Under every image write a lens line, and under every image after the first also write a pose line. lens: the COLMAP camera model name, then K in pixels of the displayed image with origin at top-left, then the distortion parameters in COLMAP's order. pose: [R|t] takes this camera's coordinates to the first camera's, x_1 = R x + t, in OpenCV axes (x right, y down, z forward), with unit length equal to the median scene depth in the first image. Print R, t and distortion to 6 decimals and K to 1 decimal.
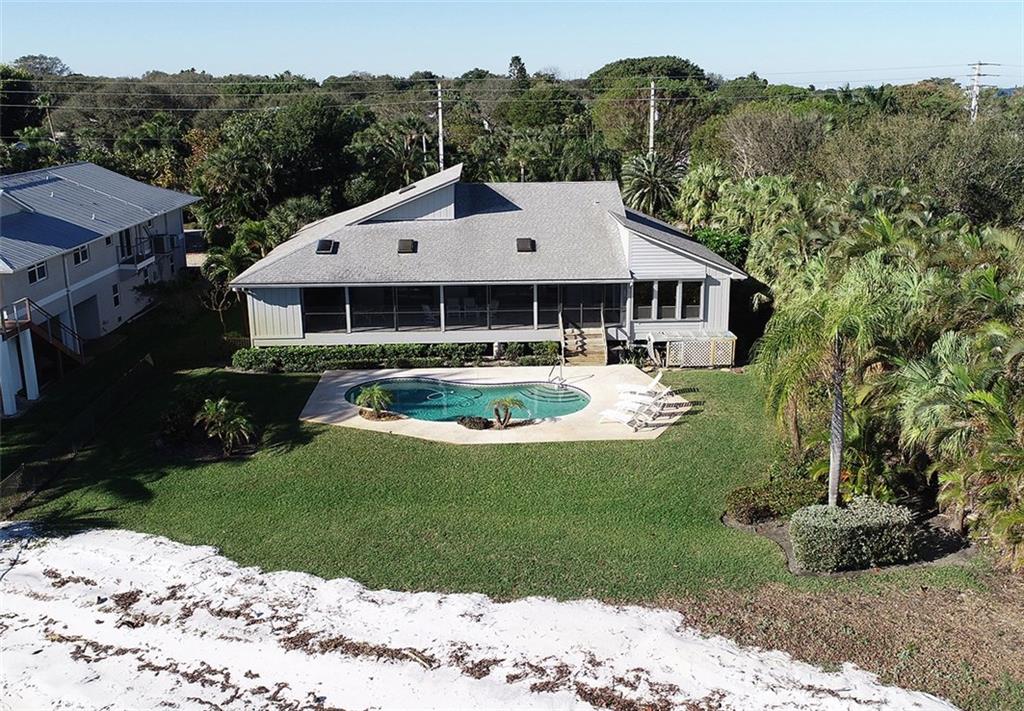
lens RADIAL K [[949.6, 0, 512.0], [0, 949.6, 355.5], [0, 0, 1]] dist [0.001129, 0.000132]
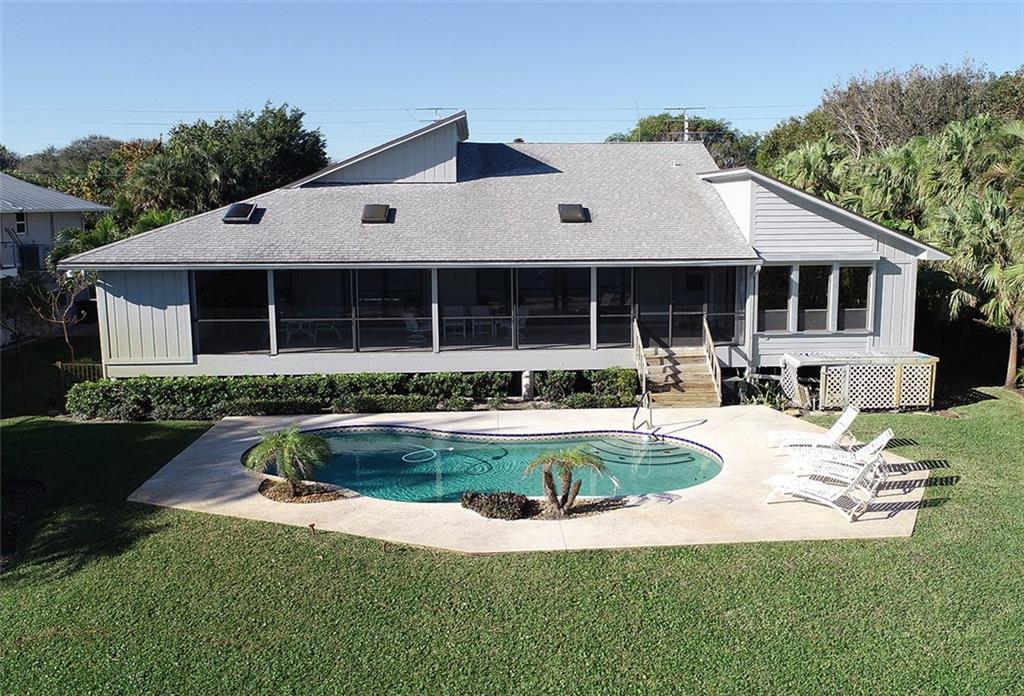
lens RADIAL K [[916.9, 0, 536.1], [0, 916.9, 347.1], [0, 0, 1]] dist [-0.008403, -0.002046]
pose [[0.999576, -0.001986, 0.029048, -0.028091], [0.005297, 0.993427, -0.114346, 0.037323], [-0.028630, 0.114451, 0.993016, 0.445927]]
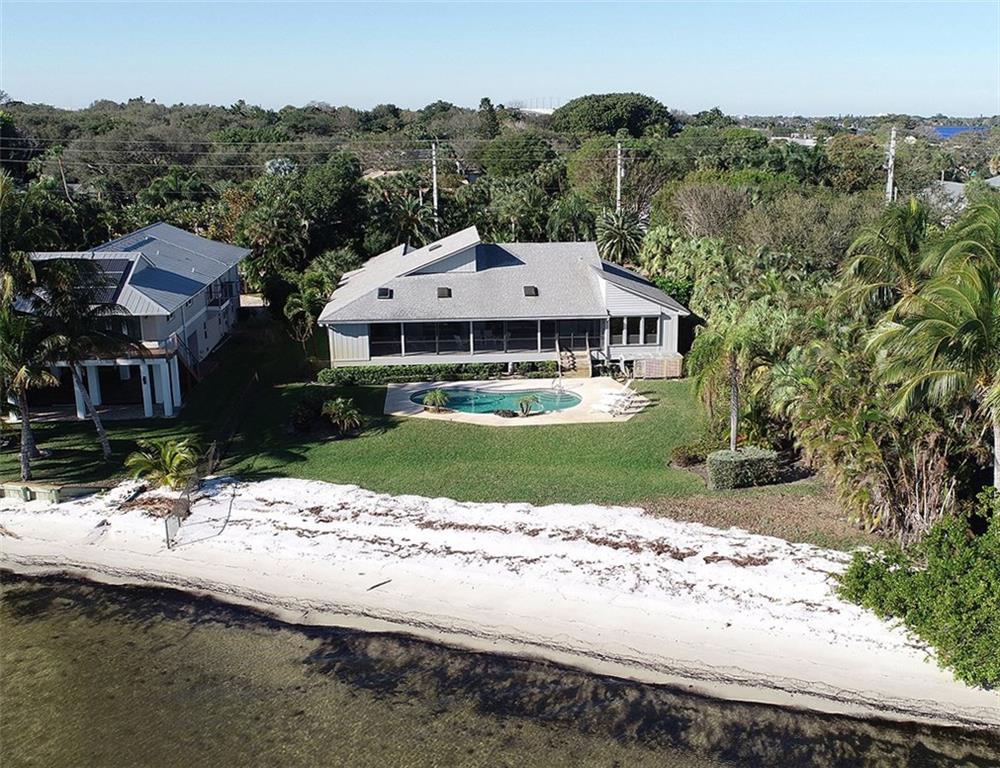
lens RADIAL K [[1008.0, 0, 545.1], [0, 1008.0, 386.7], [0, 0, 1]] dist [-0.001682, -0.008873]
pose [[0.997280, -0.011879, 0.072742, -0.075434], [0.012406, 0.999900, -0.006800, 0.032917], [-0.072654, 0.007684, 0.997328, -0.470198]]
